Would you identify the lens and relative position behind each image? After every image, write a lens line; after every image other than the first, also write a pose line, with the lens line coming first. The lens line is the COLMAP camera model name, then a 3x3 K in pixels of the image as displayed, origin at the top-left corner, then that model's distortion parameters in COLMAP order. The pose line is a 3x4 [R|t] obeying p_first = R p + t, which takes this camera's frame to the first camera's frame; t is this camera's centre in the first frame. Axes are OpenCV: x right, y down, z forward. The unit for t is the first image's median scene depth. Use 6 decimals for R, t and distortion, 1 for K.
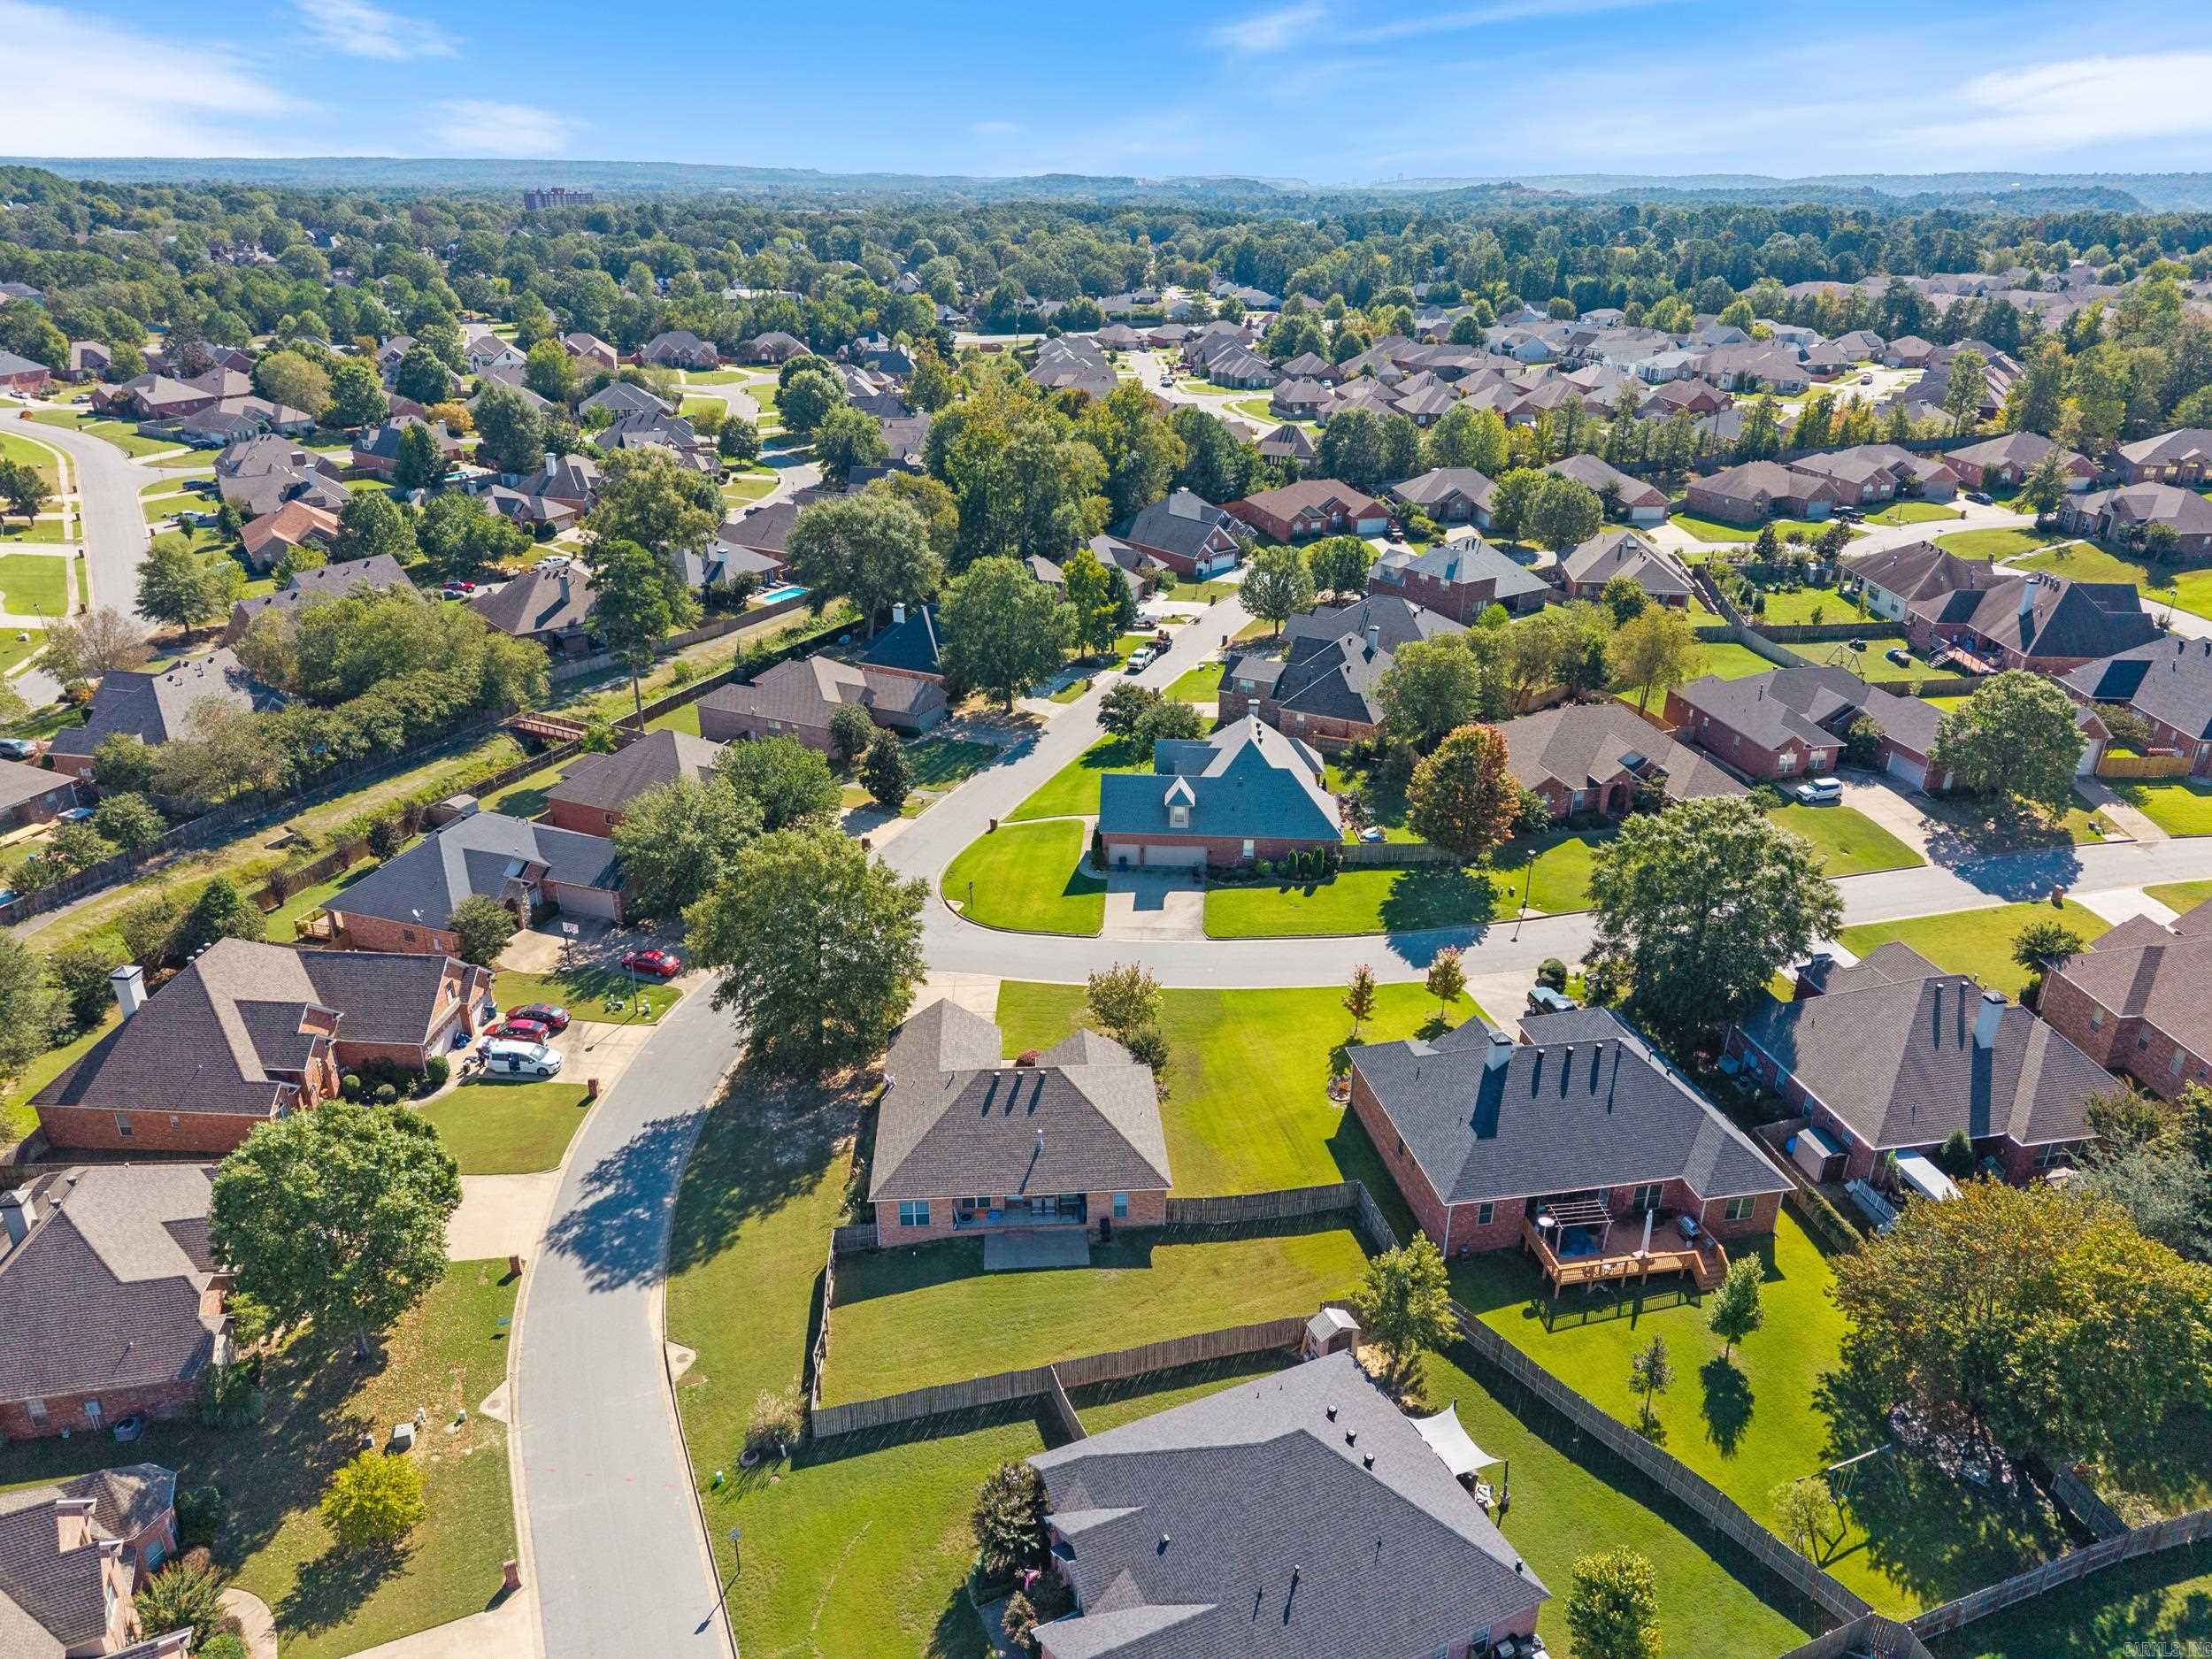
lens RADIAL K [[1454.4, 0, 1109.1], [0, 1454.4, 859.2], [0, 0, 1]] dist [0.056994, -0.072734]
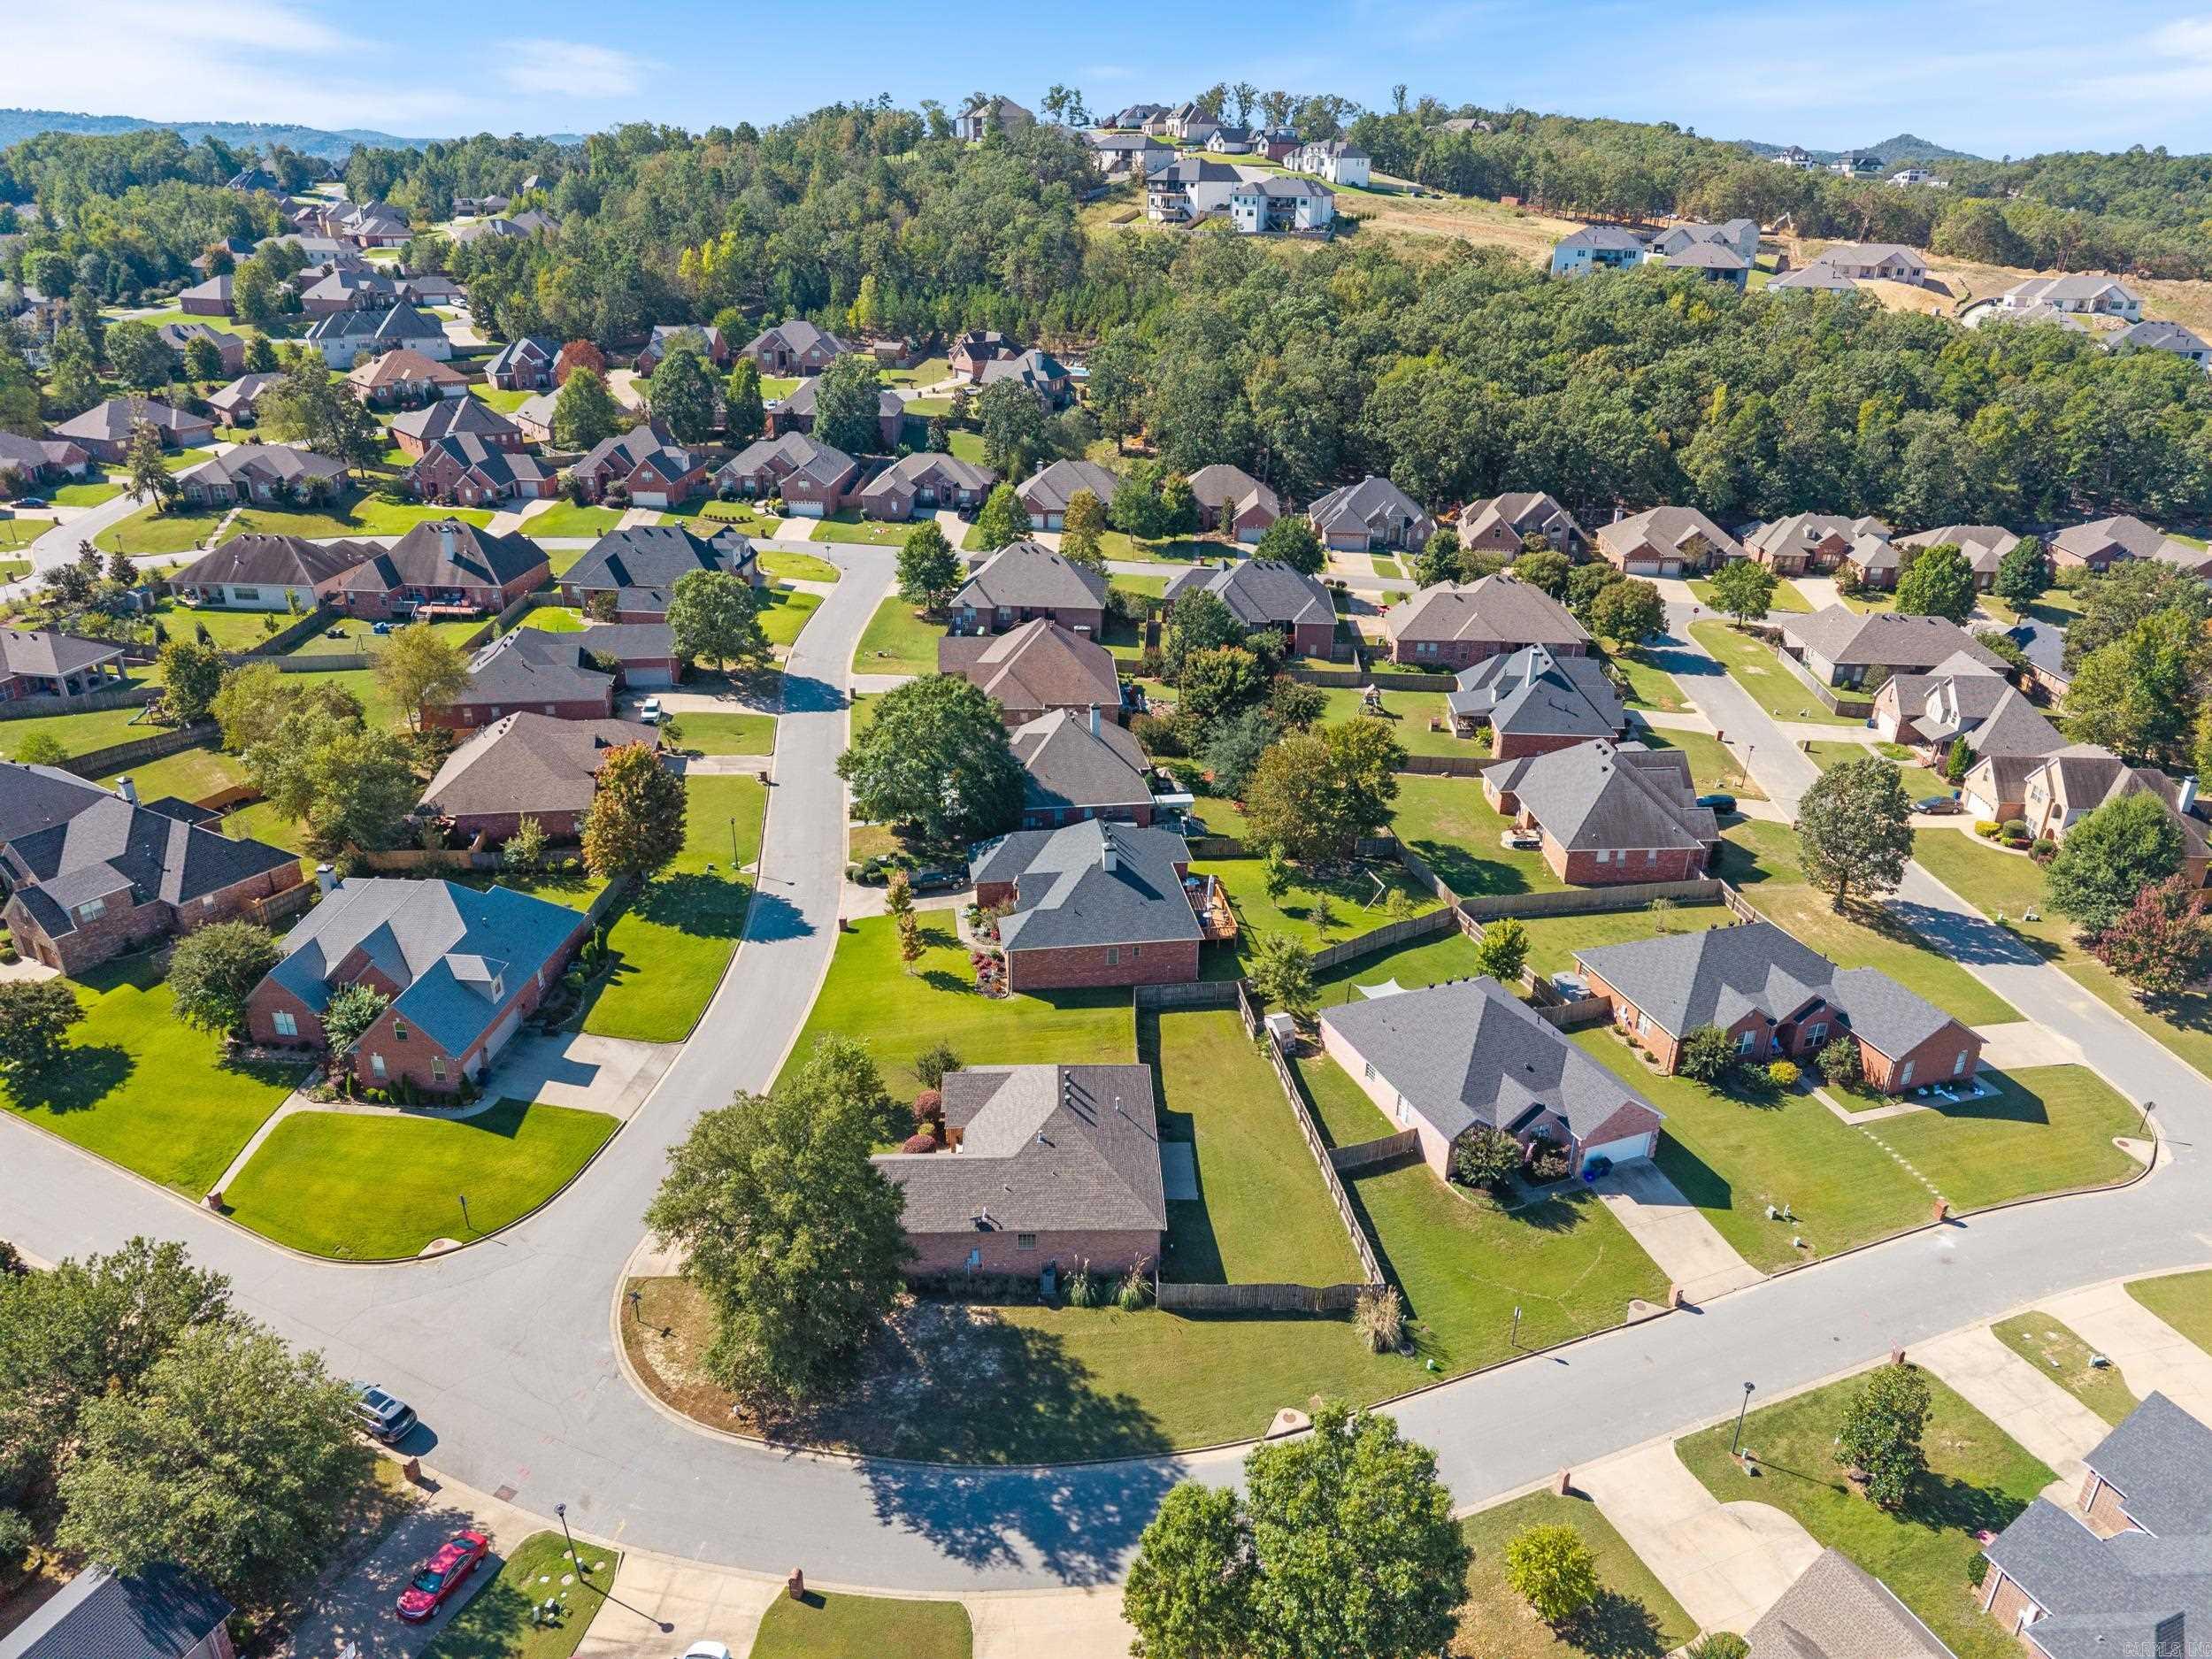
lens RADIAL K [[1454.4, 0, 1109.1], [0, 1454.4, 859.2], [0, 0, 1]] dist [0.056994, -0.072734]
pose [[0.042339, -0.436848, 0.898539, -0.719933], [0.407149, 0.828825, 0.383770, -0.294260], [-0.912380, 0.349590, 0.212953, 0.524511]]
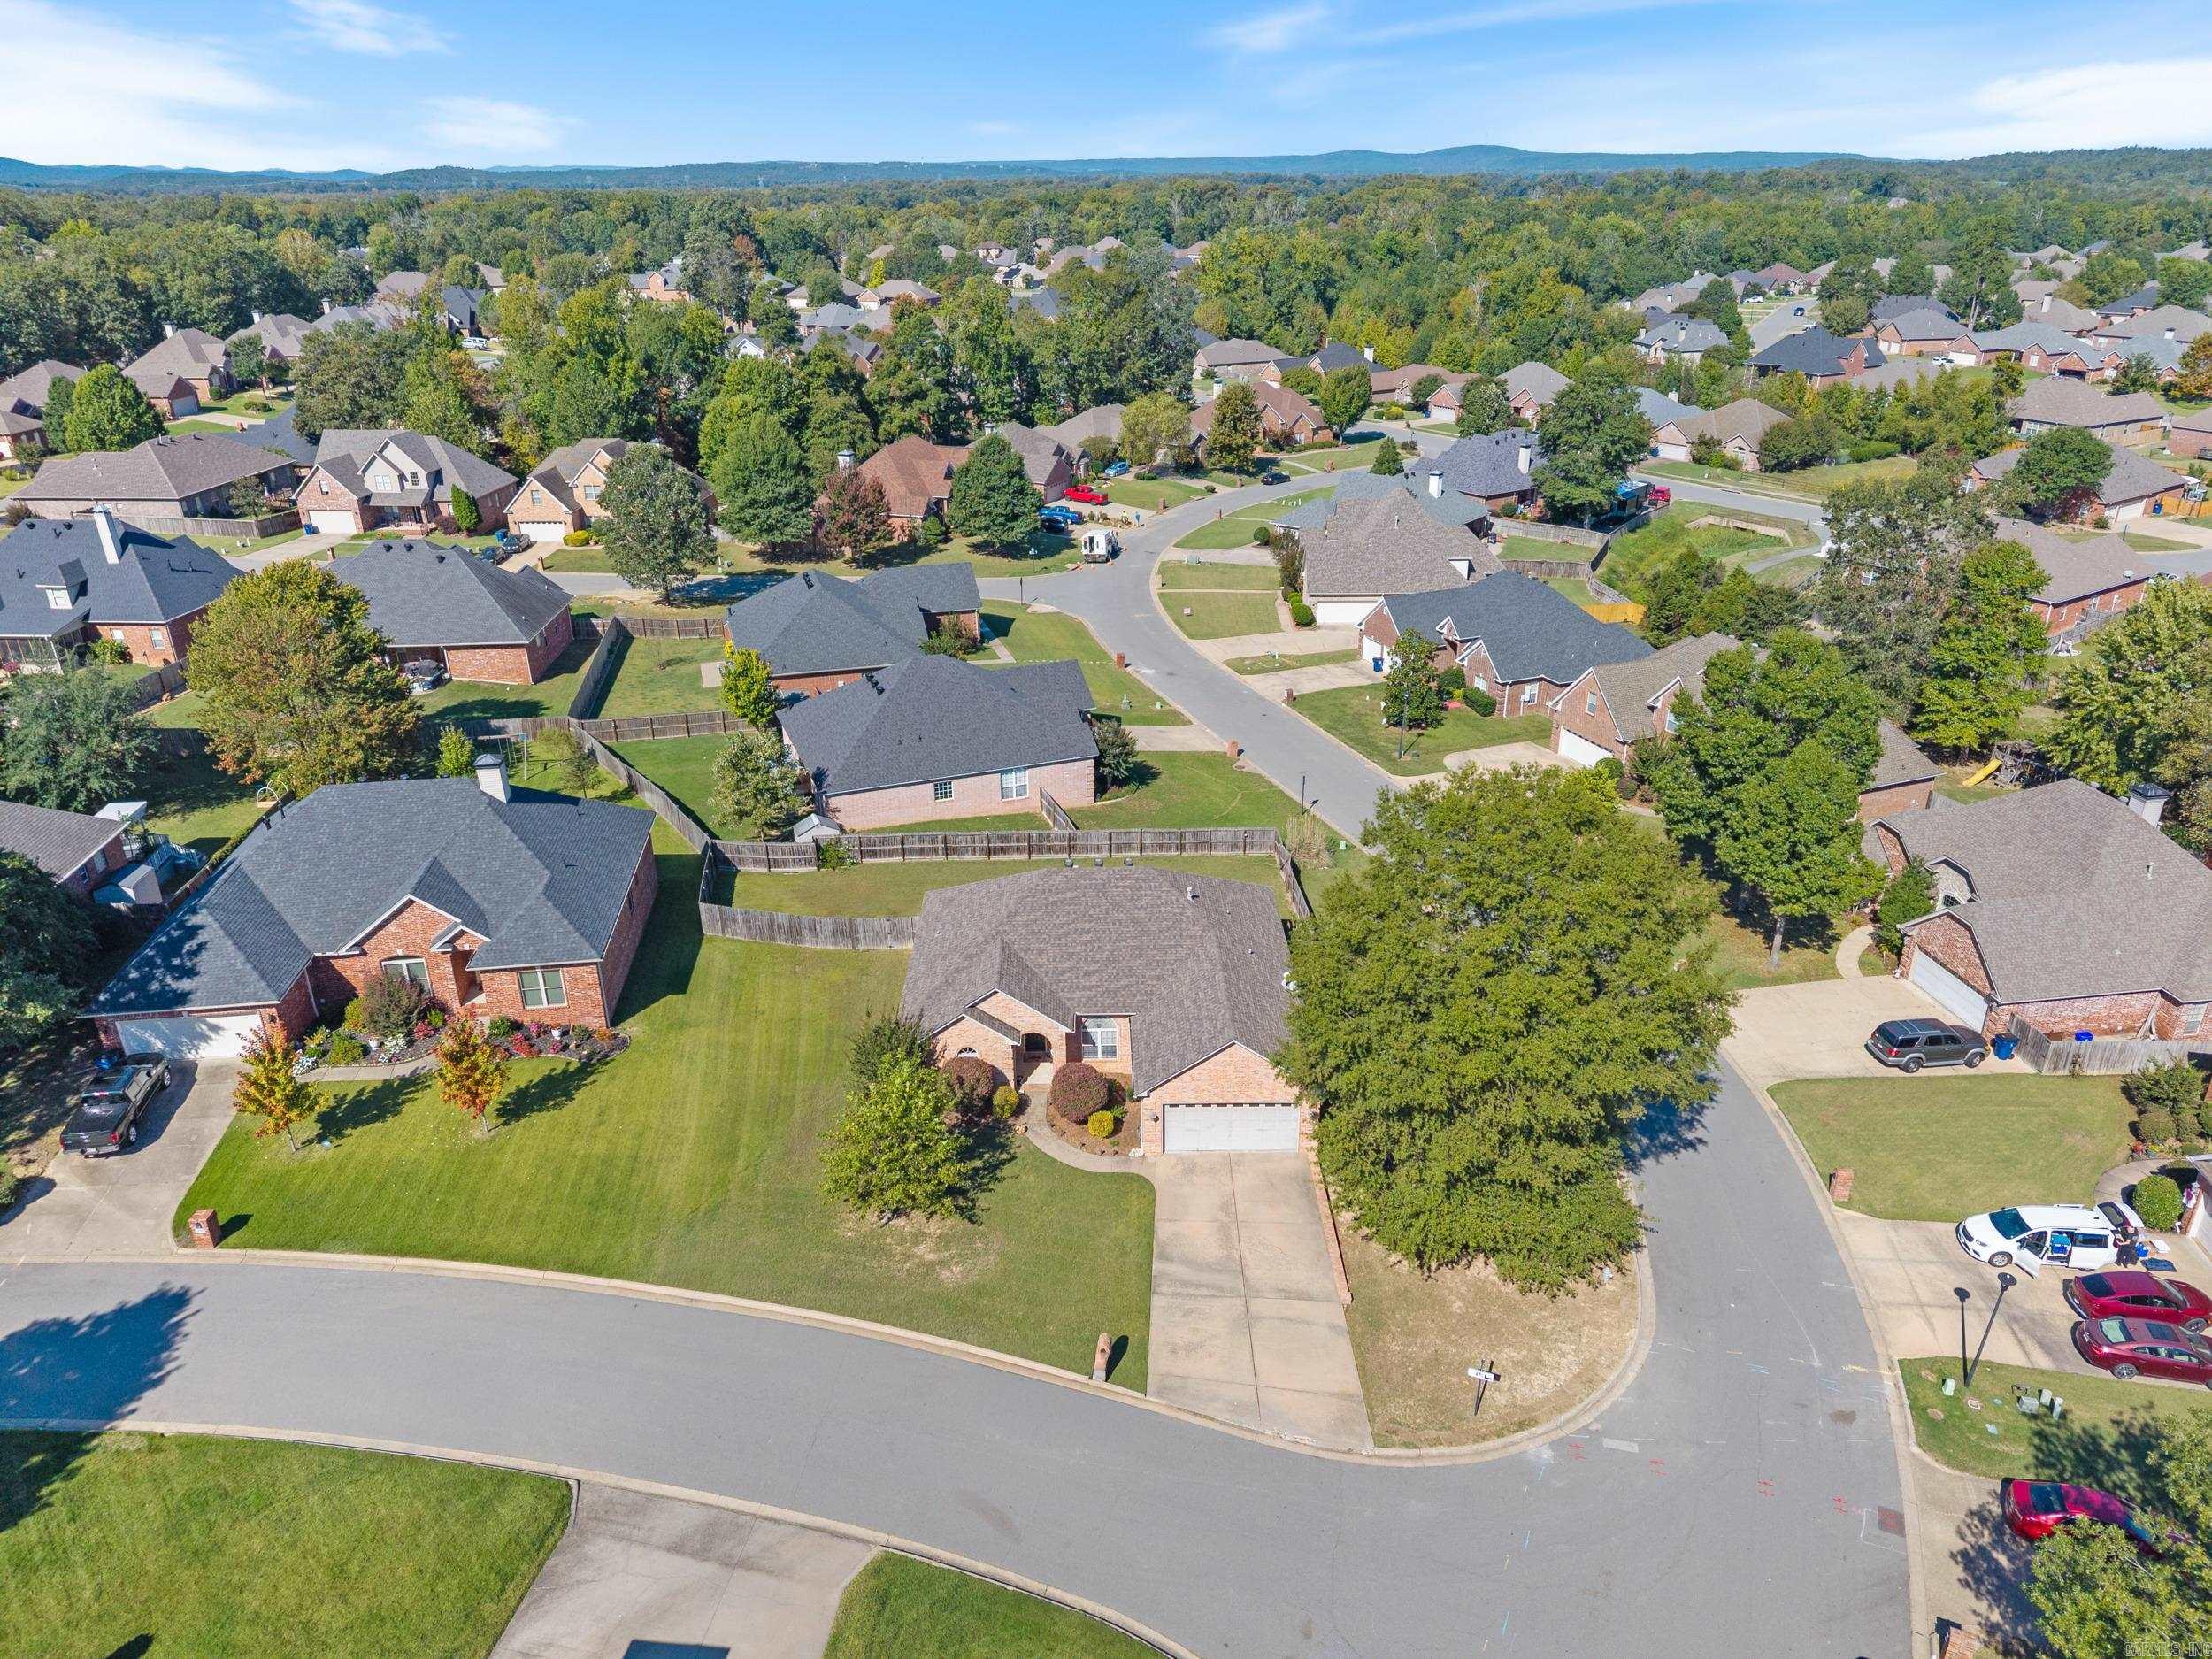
lens RADIAL K [[1454.4, 0, 1109.1], [0, 1454.4, 859.2], [0, 0, 1]] dist [0.056994, -0.072734]
pose [[-0.998282, -0.024178, 0.053377, -0.081955], [0.025422, 0.642020, 0.766267, -0.328135], [-0.052796, 0.766307, -0.640302, 1.128958]]
